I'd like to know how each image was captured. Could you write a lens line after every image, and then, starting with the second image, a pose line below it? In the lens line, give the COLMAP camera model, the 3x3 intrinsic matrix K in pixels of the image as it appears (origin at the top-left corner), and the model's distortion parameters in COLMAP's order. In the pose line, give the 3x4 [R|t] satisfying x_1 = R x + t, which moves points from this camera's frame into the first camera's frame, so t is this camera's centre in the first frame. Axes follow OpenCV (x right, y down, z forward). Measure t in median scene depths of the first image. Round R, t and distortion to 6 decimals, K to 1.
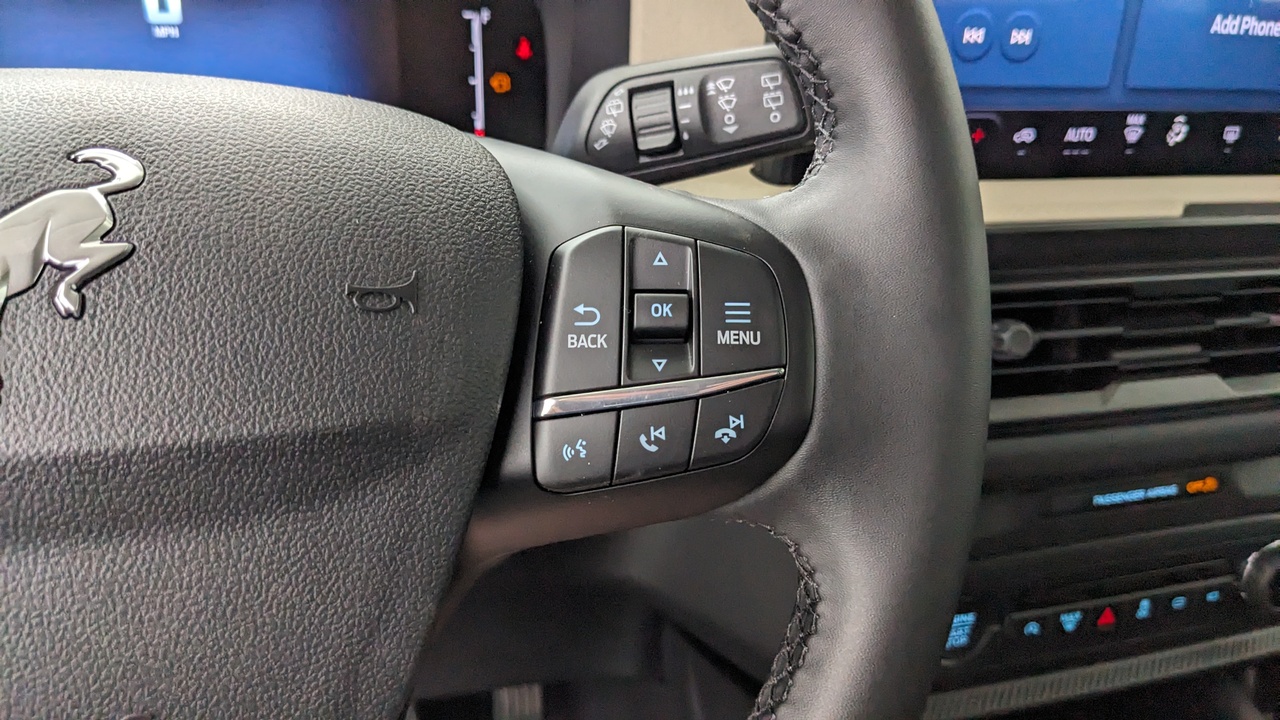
lens RADIAL K [[1078.3, 0, 640.0], [0, 1078.3, 360.0], [0, 0, 1]] dist [0.041625, -0.104051]
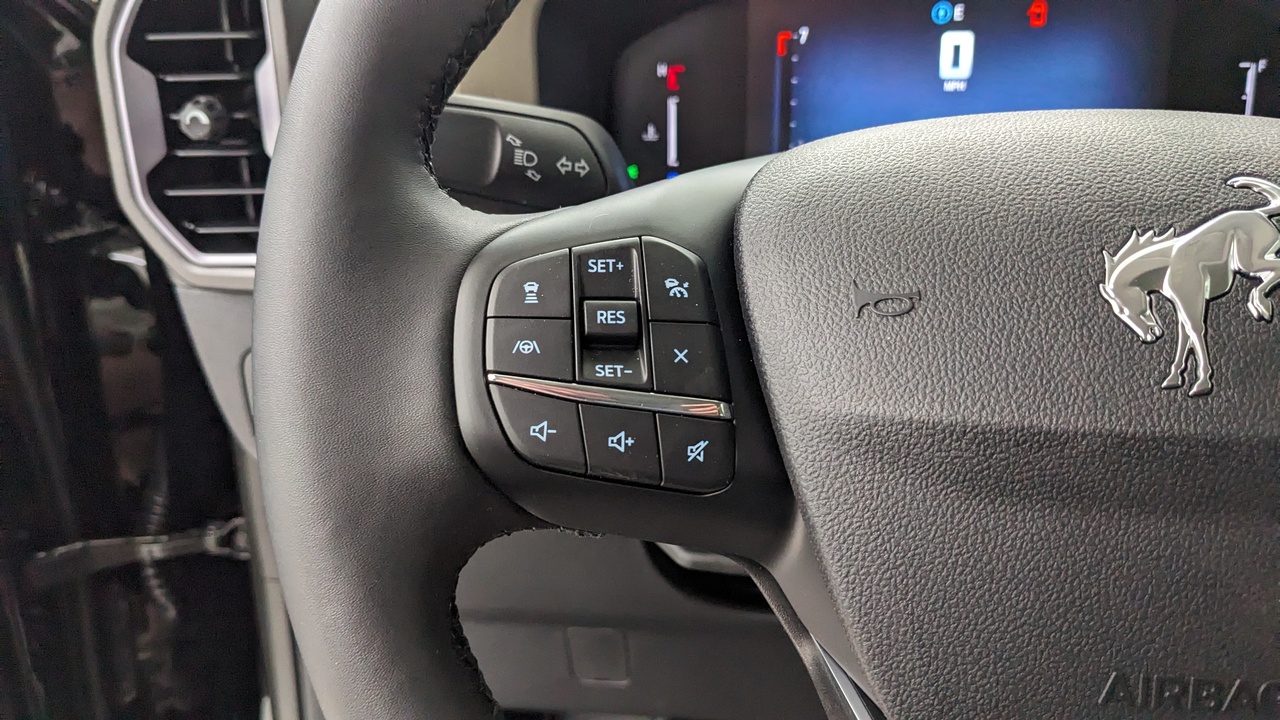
lens RADIAL K [[1053.7, 0, 640.0], [0, 1053.7, 360.0], [0, 0, 1]] dist [0.025608, -0.099242]
pose [[0.918843, 0.073274, -0.387760, -0.675473], [-0.091053, 0.995462, -0.027652, 0.089739], [0.383974, 0.060714, 0.921346, -0.263348]]
